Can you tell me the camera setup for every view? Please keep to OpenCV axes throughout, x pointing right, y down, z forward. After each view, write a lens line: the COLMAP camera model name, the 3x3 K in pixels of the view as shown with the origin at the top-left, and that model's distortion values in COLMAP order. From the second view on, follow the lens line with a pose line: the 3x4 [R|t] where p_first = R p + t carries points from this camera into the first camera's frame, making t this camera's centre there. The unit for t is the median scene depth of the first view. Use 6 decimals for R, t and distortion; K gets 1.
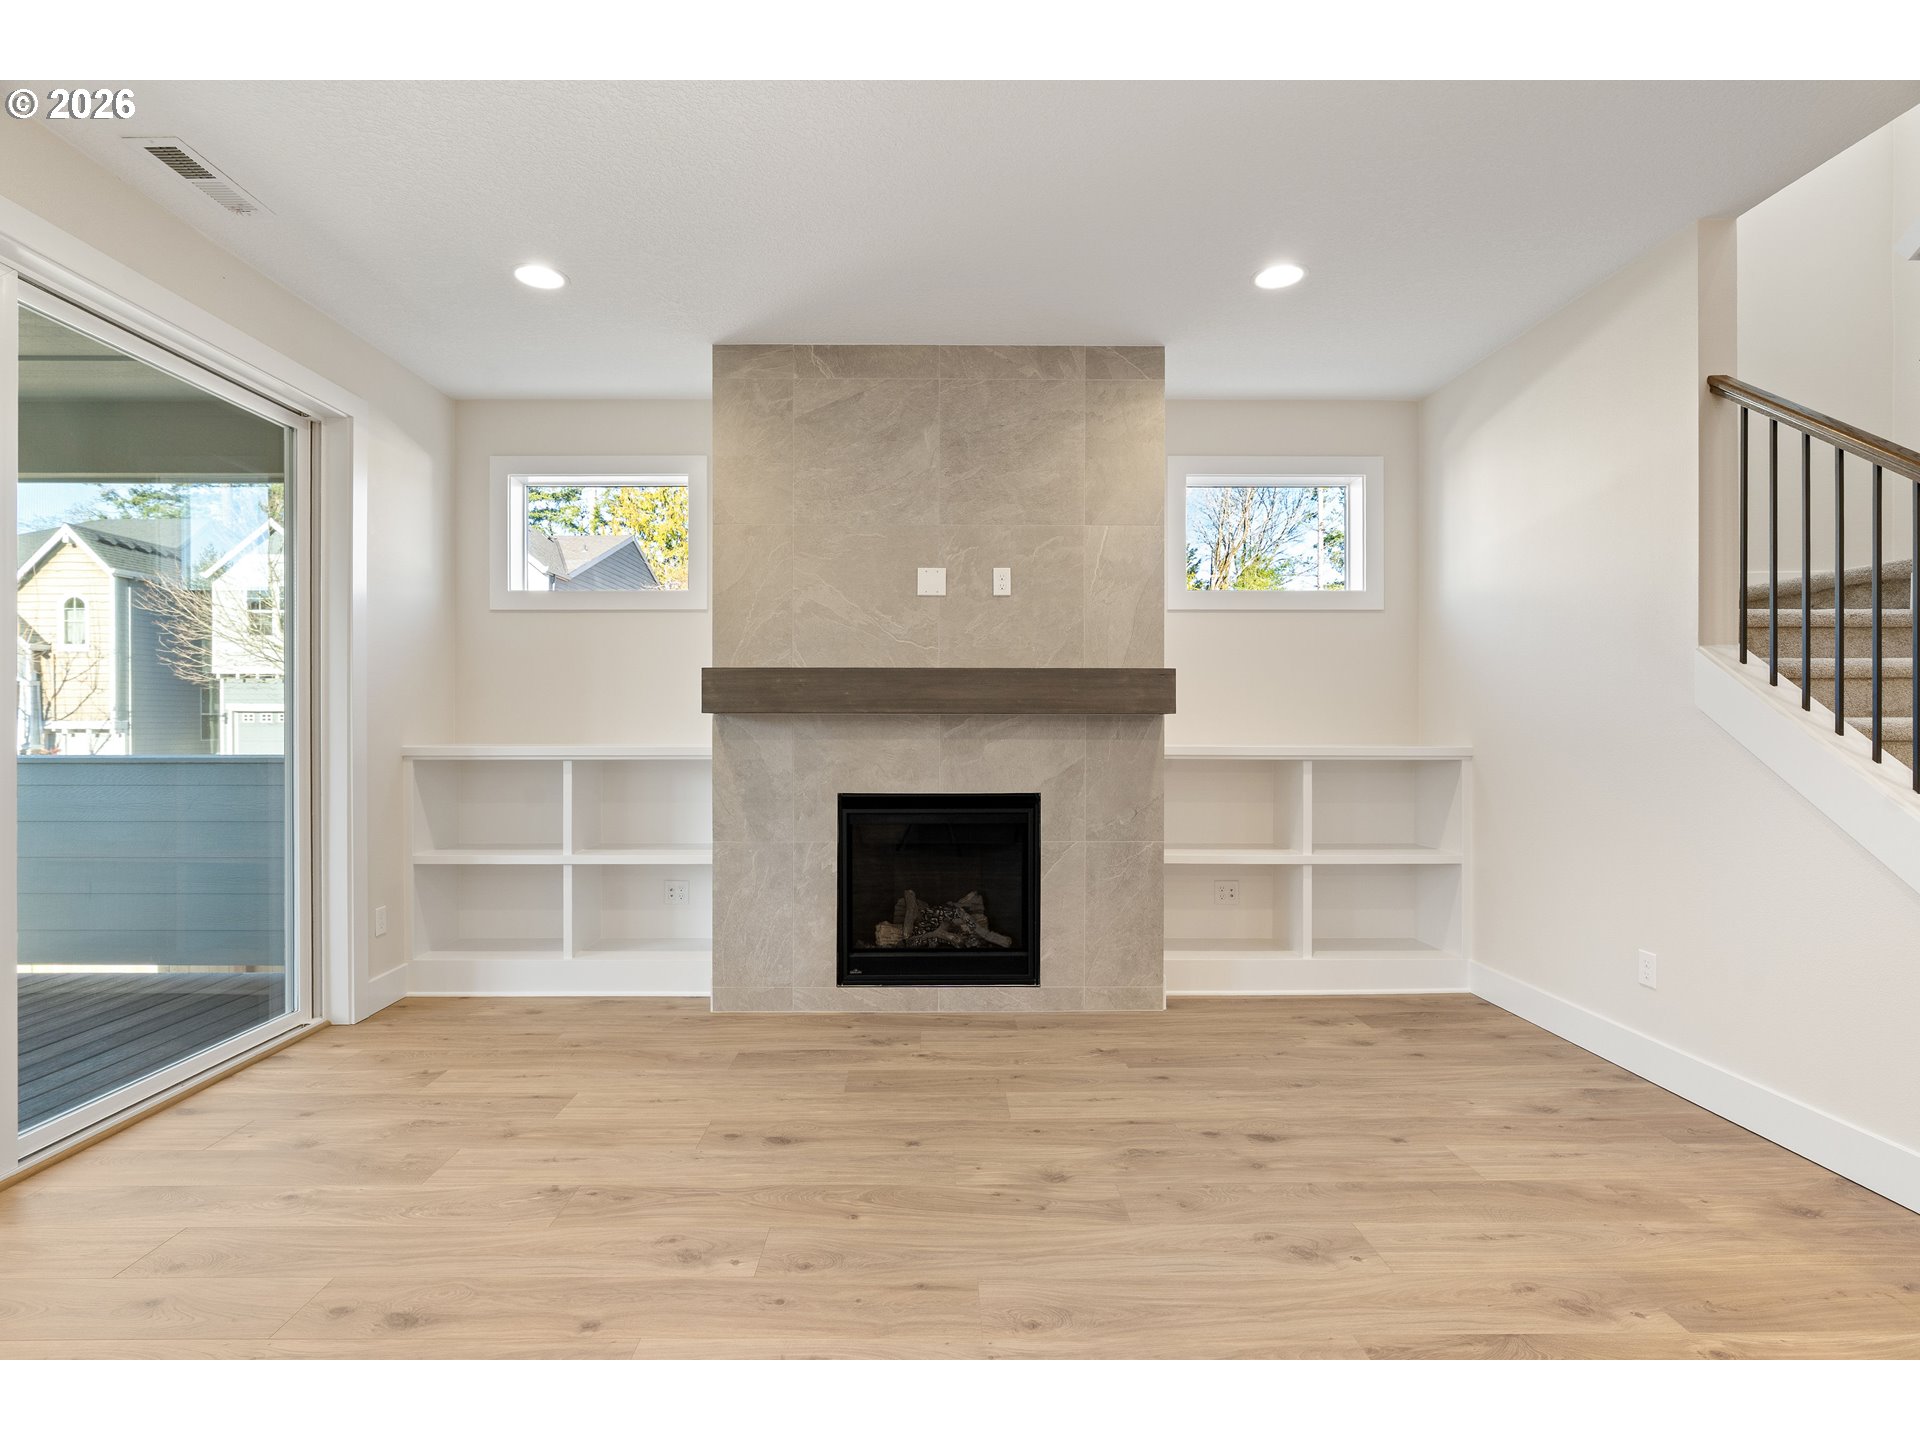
lens RADIAL K [[879.8, 0, 936.3], [0, 879.8, 727.9], [0, 0, 1]] dist [-0.007481, 0.001215]
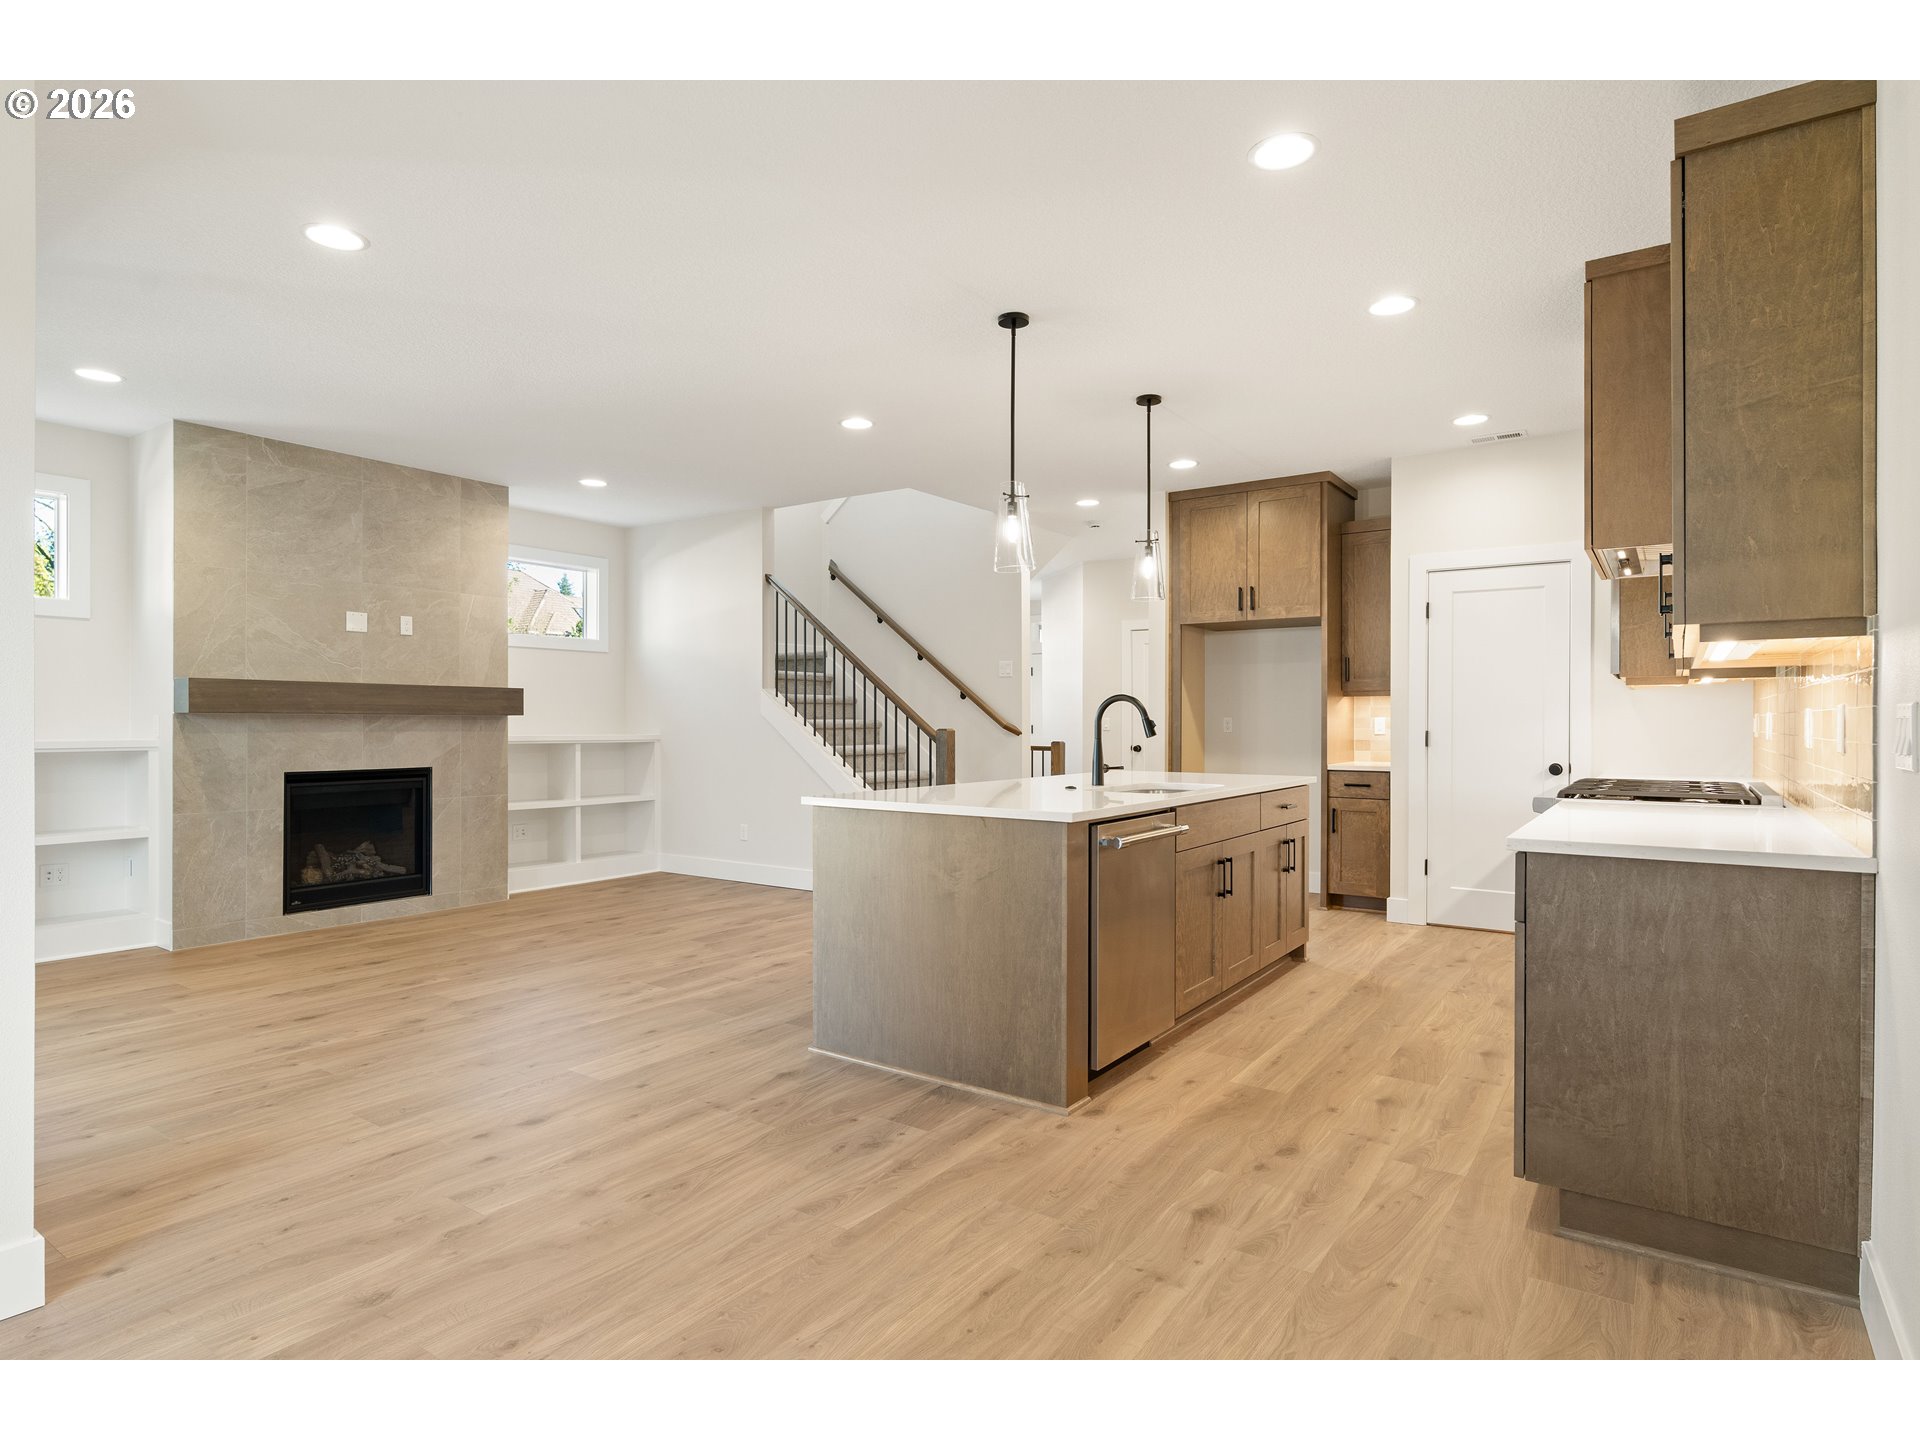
lens RADIAL K [[1029.2, 0, 954.7], [0, 1029.2, 723.7], [0, 0, 1]] dist [-0.005009, 0.000390]
pose [[0.580975, -0.000744, 0.813921, -0.800142], [0.001422, 0.999999, -0.000101, 0.001020], [-0.813920, 0.001216, 0.580975, -0.761633]]
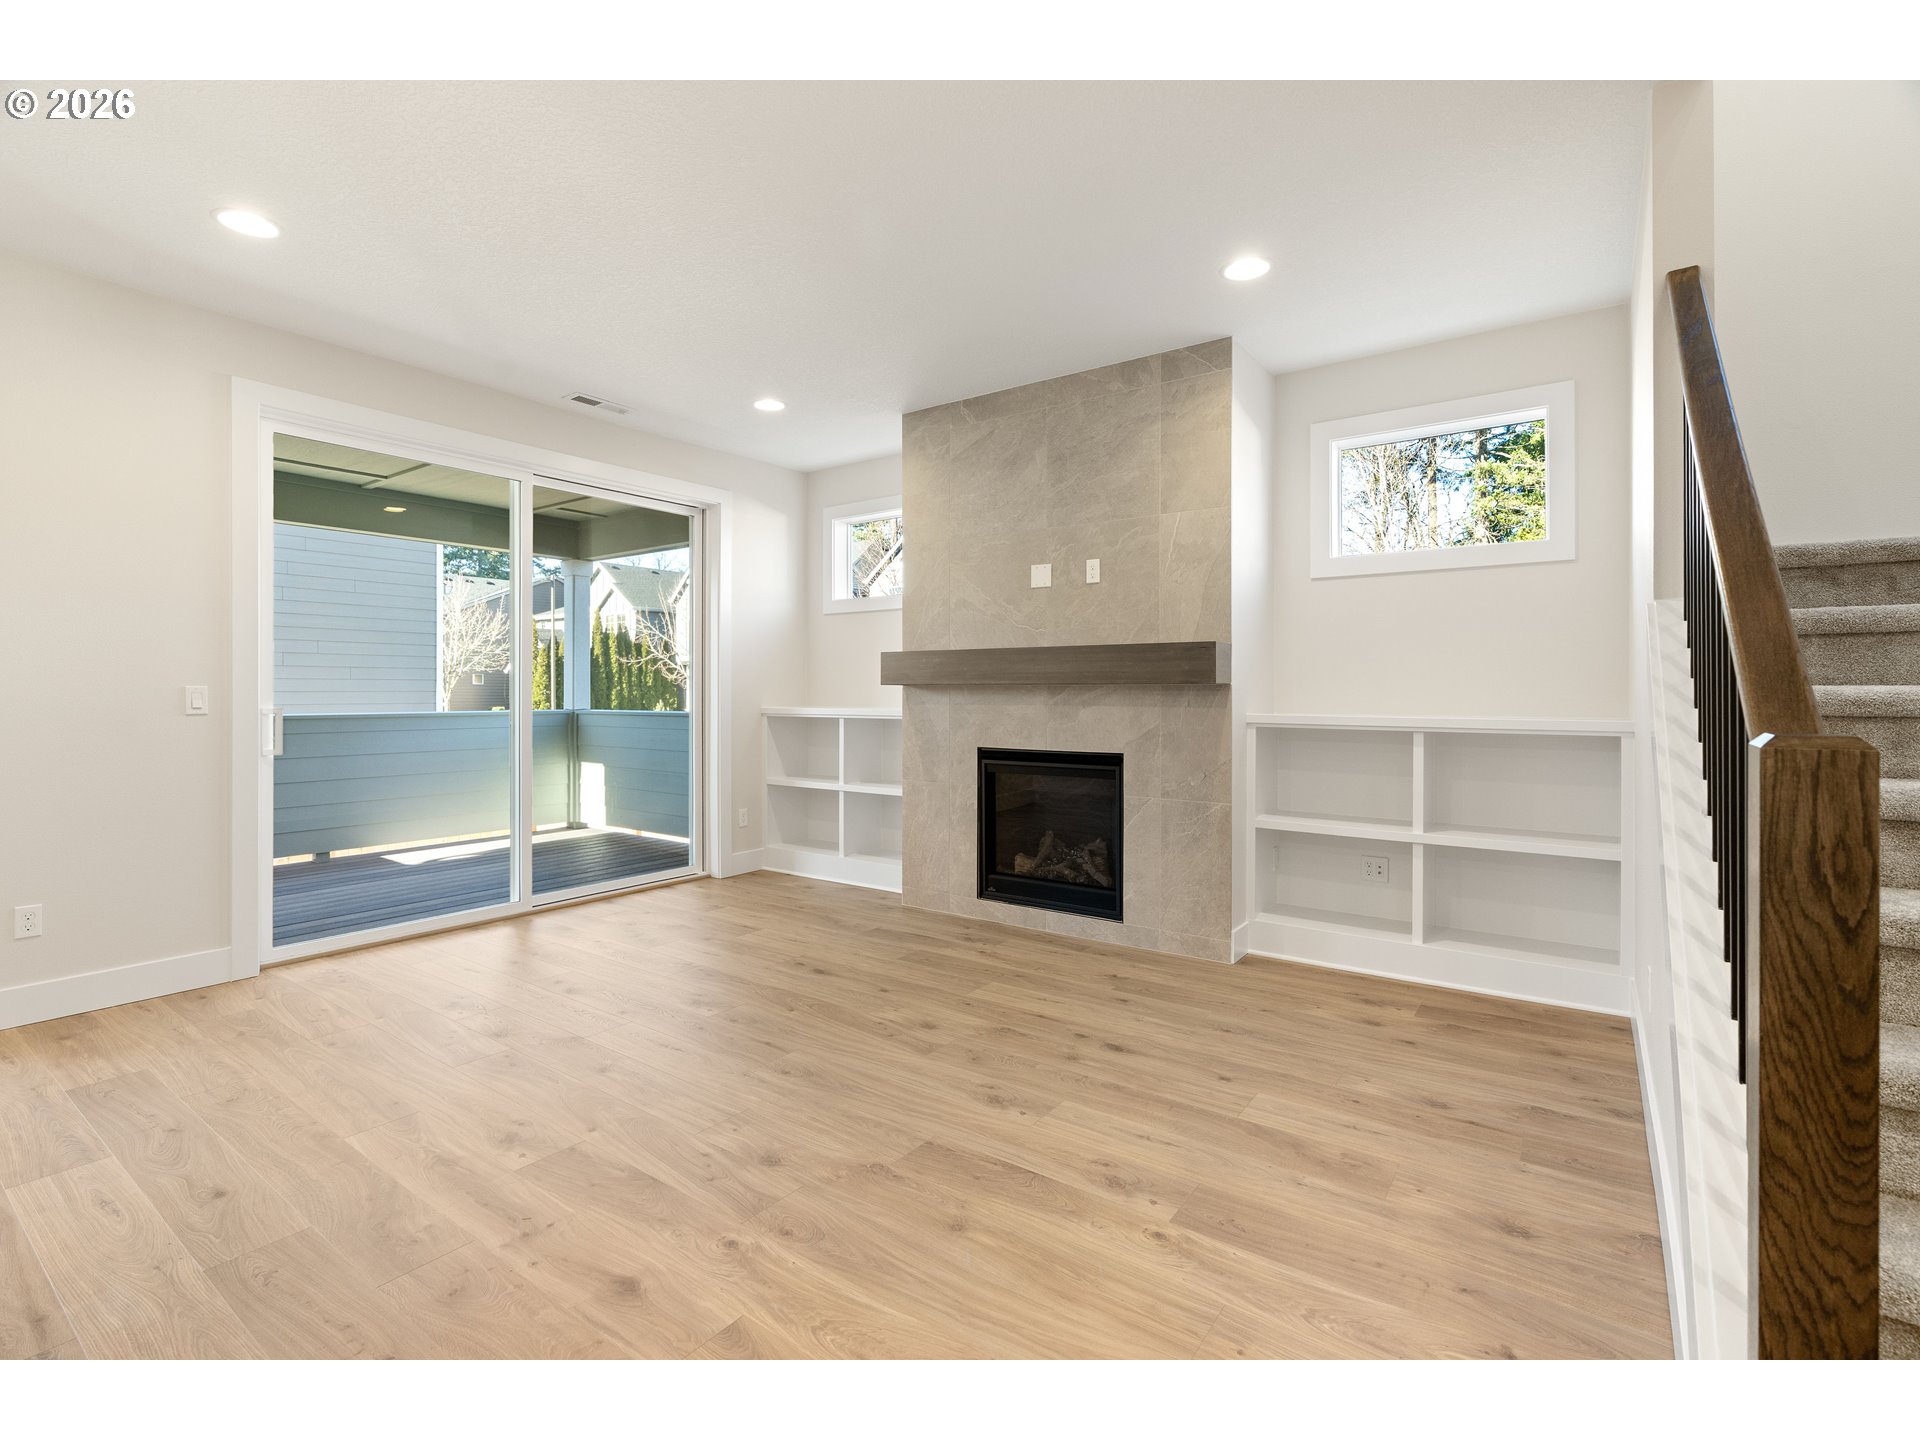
lens RADIAL K [[878.4, 0, 959.5], [0, 878.4, 695.3], [0, 0, 1]] dist [-0.006809, 0.001027]
pose [[0.806858, 0.002196, -0.590741, 0.620798], [-0.003164, 0.999995, -0.000603, -0.000187], [0.590737, 0.002356, 0.806861, -0.045095]]
